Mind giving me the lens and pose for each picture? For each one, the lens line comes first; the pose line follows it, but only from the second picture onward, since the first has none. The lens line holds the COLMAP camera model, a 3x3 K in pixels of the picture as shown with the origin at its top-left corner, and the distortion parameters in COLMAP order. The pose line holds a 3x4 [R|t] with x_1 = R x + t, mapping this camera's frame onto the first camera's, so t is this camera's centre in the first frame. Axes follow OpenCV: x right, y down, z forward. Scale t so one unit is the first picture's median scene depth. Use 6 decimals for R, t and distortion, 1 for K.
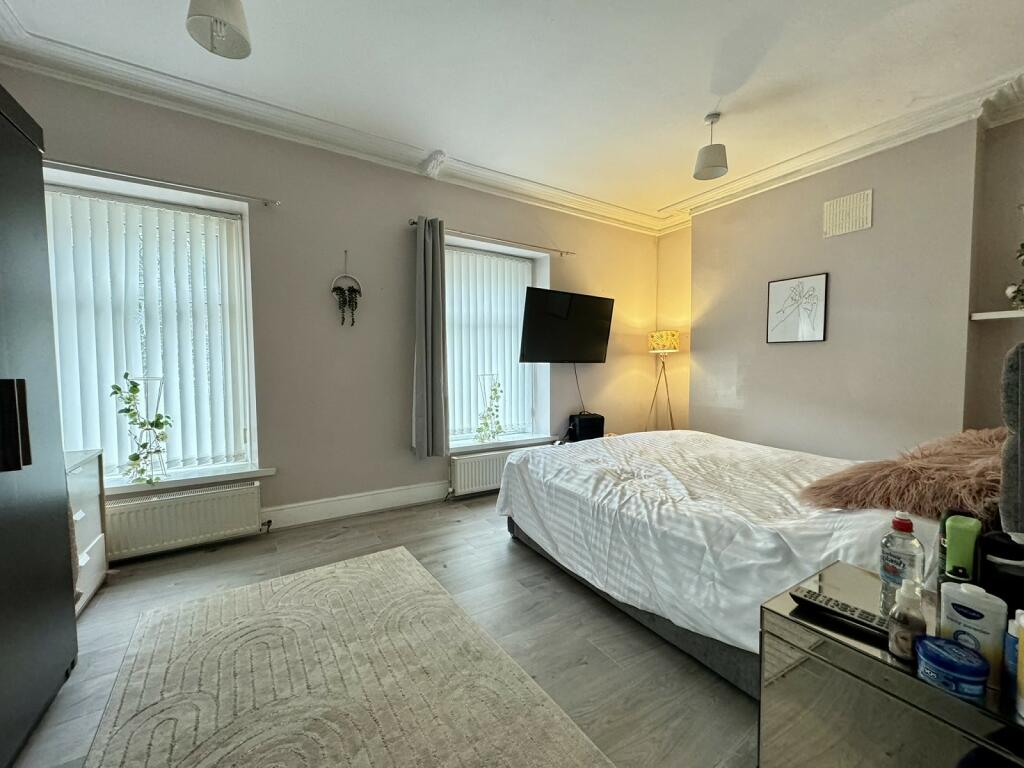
lens RADIAL K [[405.7, 0, 512.0], [0, 405.7, 384.0], [0, 0, 1]] dist [-0.001076, 0.000061]
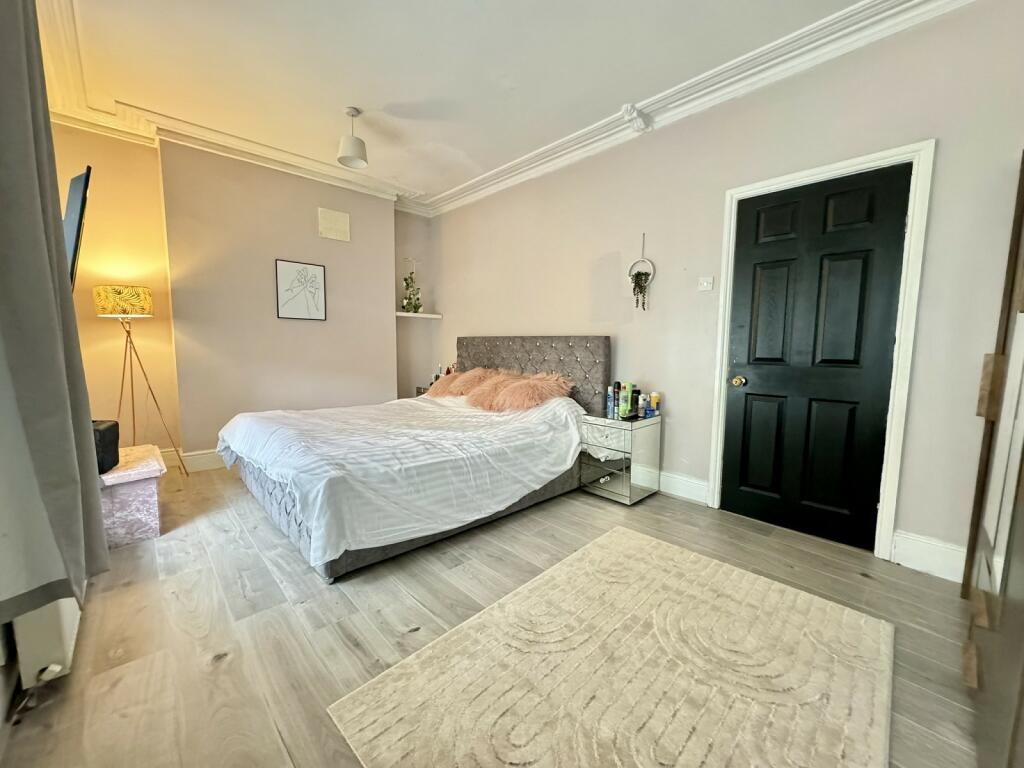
lens RADIAL K [[405.7, 0, 512.0], [0, 405.7, 384.0], [0, 0, 1]] dist [-0.001076, 0.000061]
pose [[-0.194713, -0.099559, 0.975794, -0.710211], [0.030383, 0.993746, 0.107454, -0.031814], [-0.980390, 0.050570, -0.190470, 0.809469]]
